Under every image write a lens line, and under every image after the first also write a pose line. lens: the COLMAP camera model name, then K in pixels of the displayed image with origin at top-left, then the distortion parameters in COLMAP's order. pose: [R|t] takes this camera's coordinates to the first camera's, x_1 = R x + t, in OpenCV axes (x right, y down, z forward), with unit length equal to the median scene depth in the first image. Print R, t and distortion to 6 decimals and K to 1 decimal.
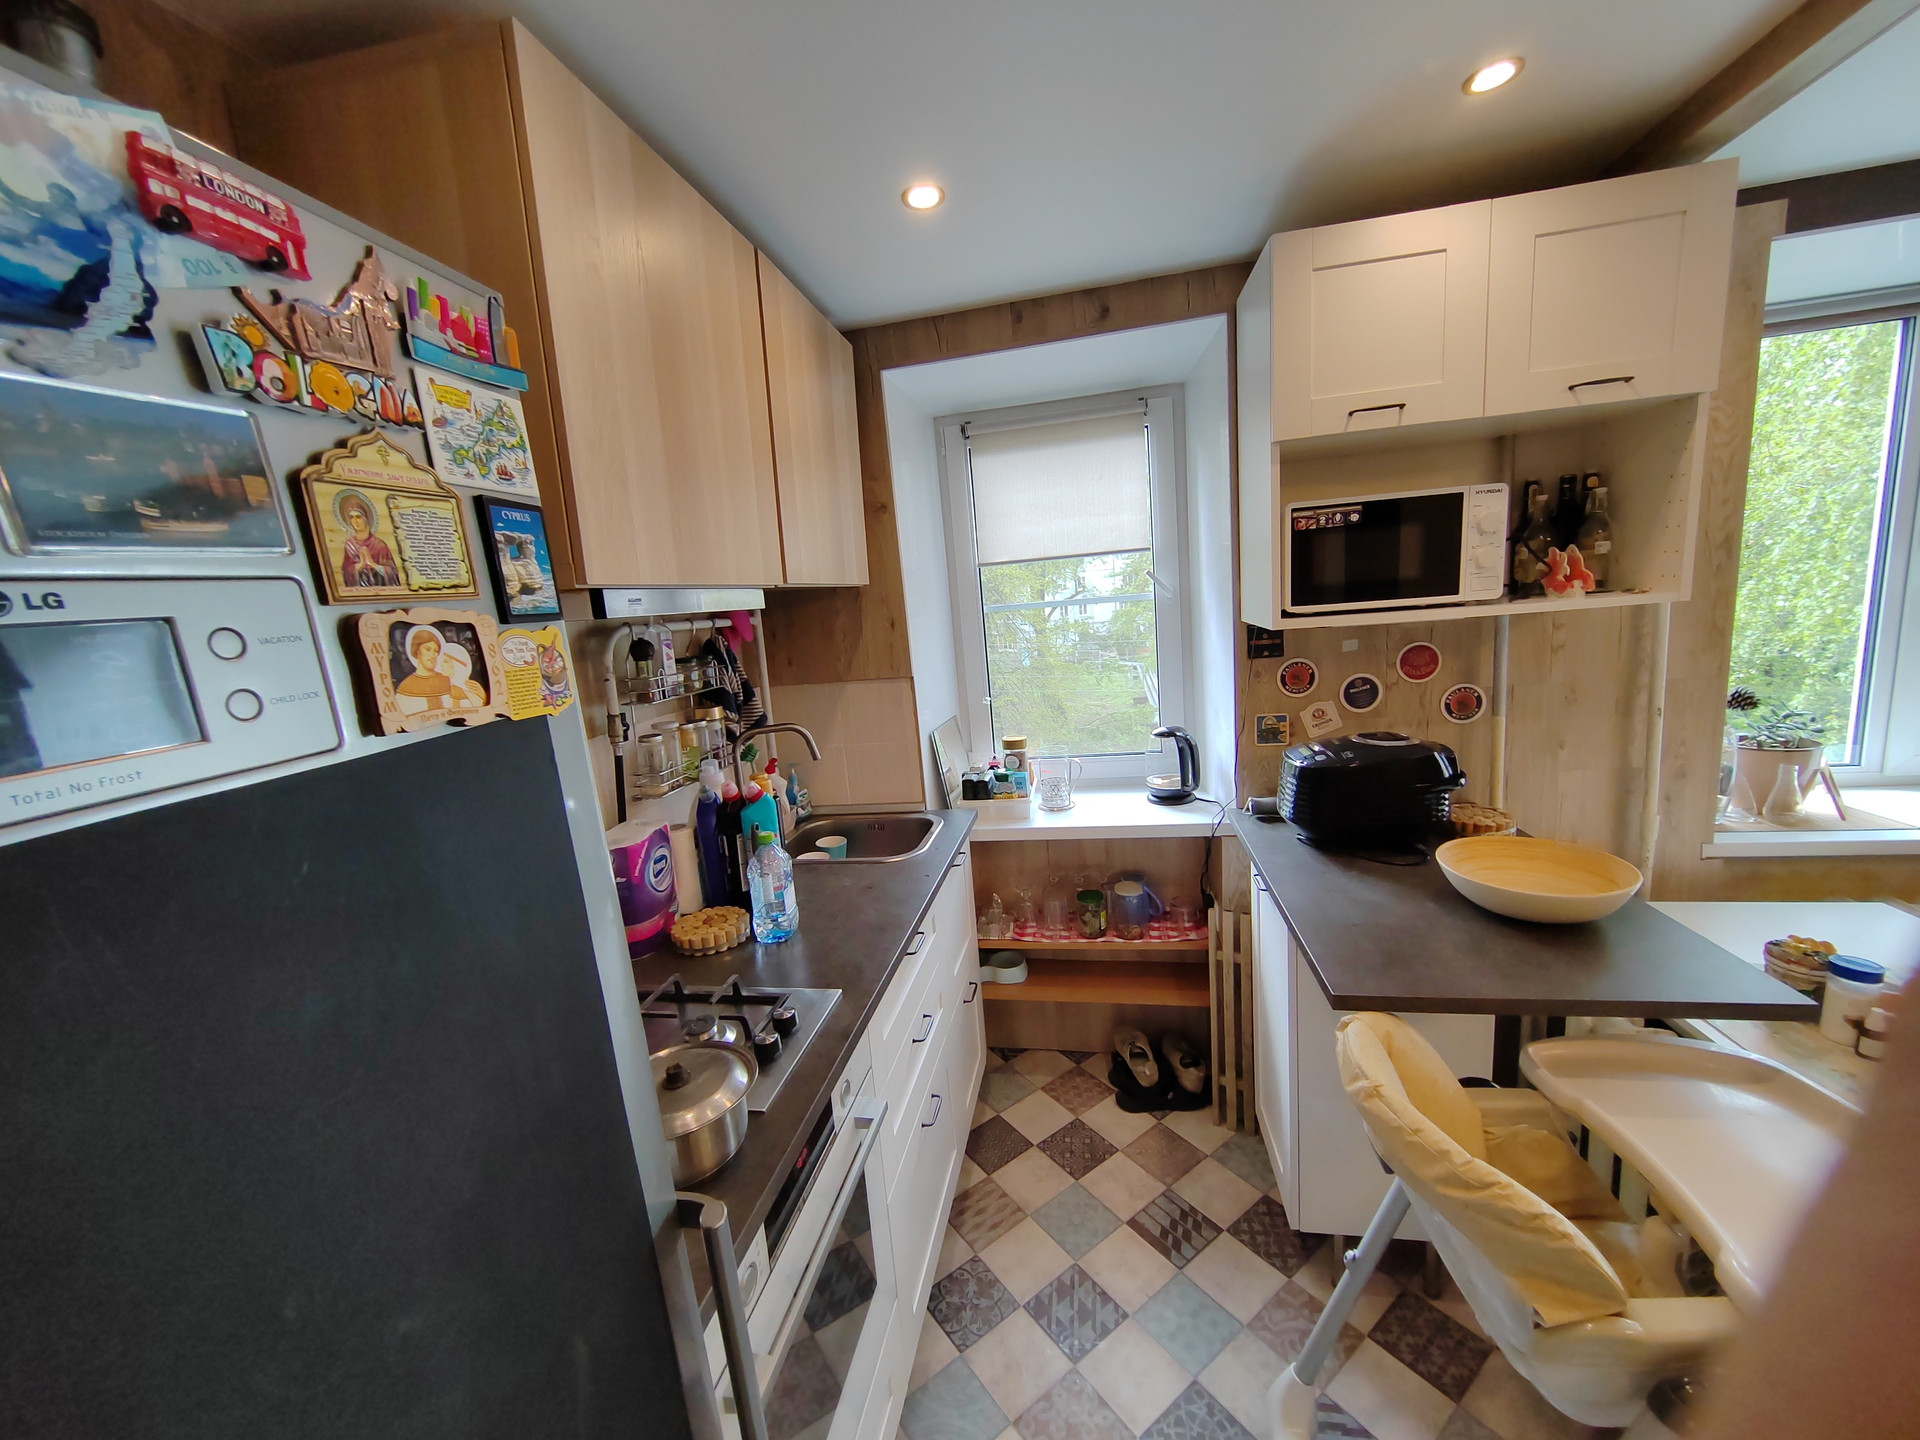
lens RADIAL K [[765.8, 0, 970.0], [0, 765.8, 753.4], [0, 0, 1]] dist [-0.000918, -0.000125]
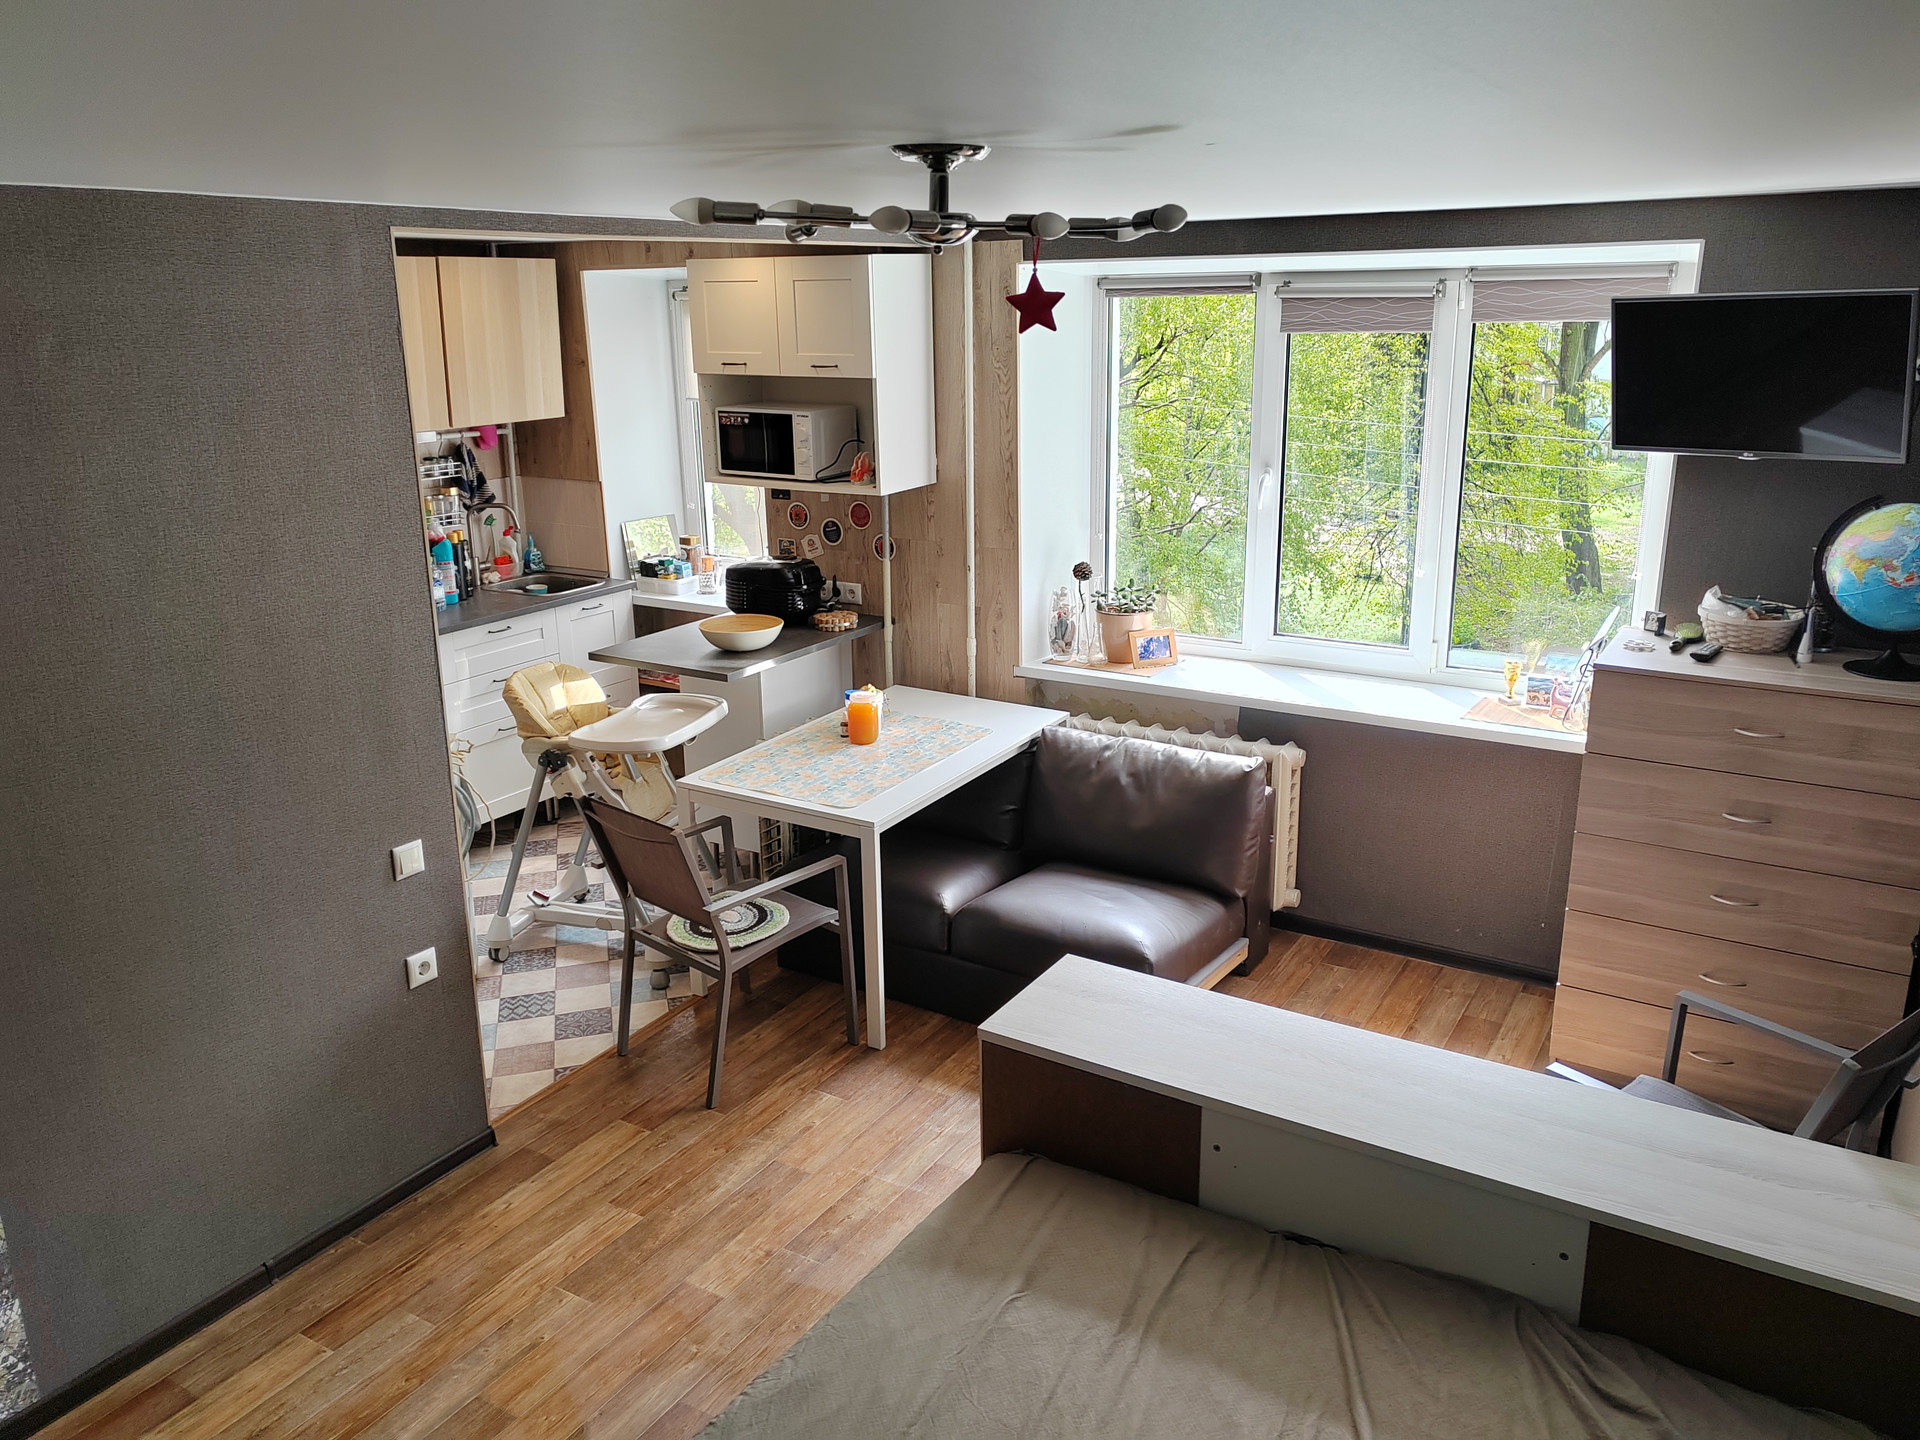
lens RADIAL K [[1491.0, 0, 960.0], [0, 1491.0, 720.0], [0, 0, 1]] dist [0.000083, 0.000113]
pose [[0.926162, 0.172283, -0.335473, 1.742235], [-0.139735, 0.983006, 0.119052, -0.099136], [0.350283, -0.063384, 0.934497, -1.552725]]
